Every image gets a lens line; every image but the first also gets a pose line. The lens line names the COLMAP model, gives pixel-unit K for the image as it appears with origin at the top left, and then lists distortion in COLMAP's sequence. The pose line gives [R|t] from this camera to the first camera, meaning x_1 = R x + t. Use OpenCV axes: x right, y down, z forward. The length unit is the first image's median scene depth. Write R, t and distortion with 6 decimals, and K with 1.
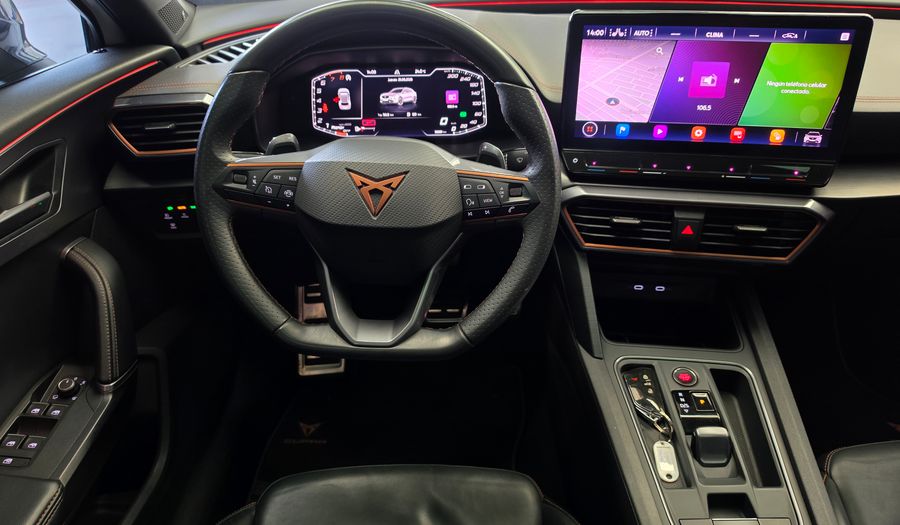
lens RADIAL K [[594.4, 0, 450.0], [0, 594.4, 262.5], [0, 0, 1]] dist [0.044180, -0.066539]
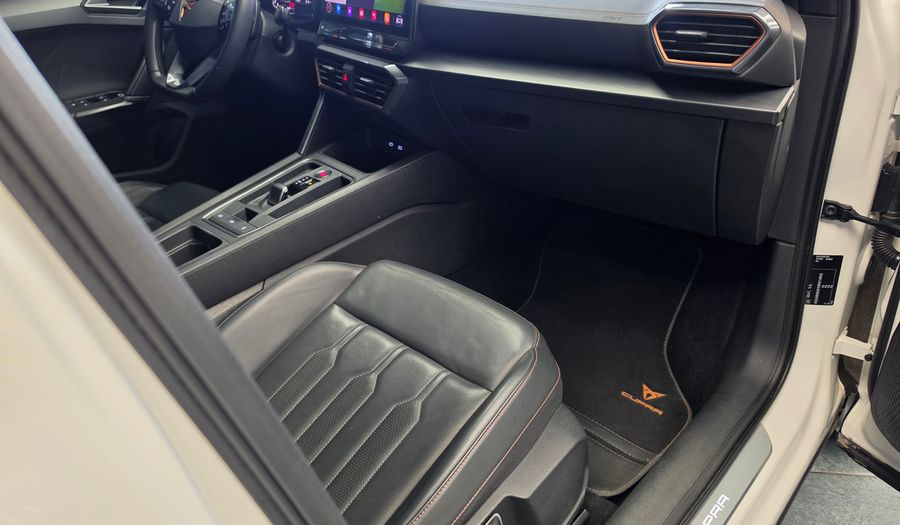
lens RADIAL K [[594.4, 0, 450.0], [0, 594.4, 262.5], [0, 0, 1]] dist [0.044180, -0.066539]
pose [[0.751713, 0.331827, -0.569928, 1.634733], [-0.341796, 0.935099, 0.093624, 0.154677], [0.564006, 0.124421, 0.816343, -0.034612]]
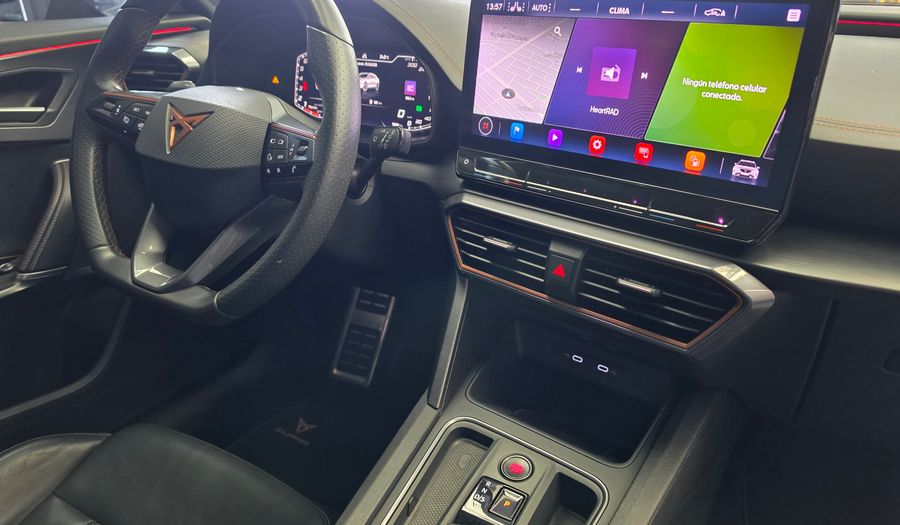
lens RADIAL K [[612.8, 0, 446.2], [0, 612.8, 263.5], [0, 0, 1]] dist [0.088277, -0.151160]
pose [[0.863280, 0.228325, -0.450128, 0.622104], [-0.281168, 0.958182, -0.053207, 0.018319], [0.419156, 0.172494, 0.891377, 0.259586]]
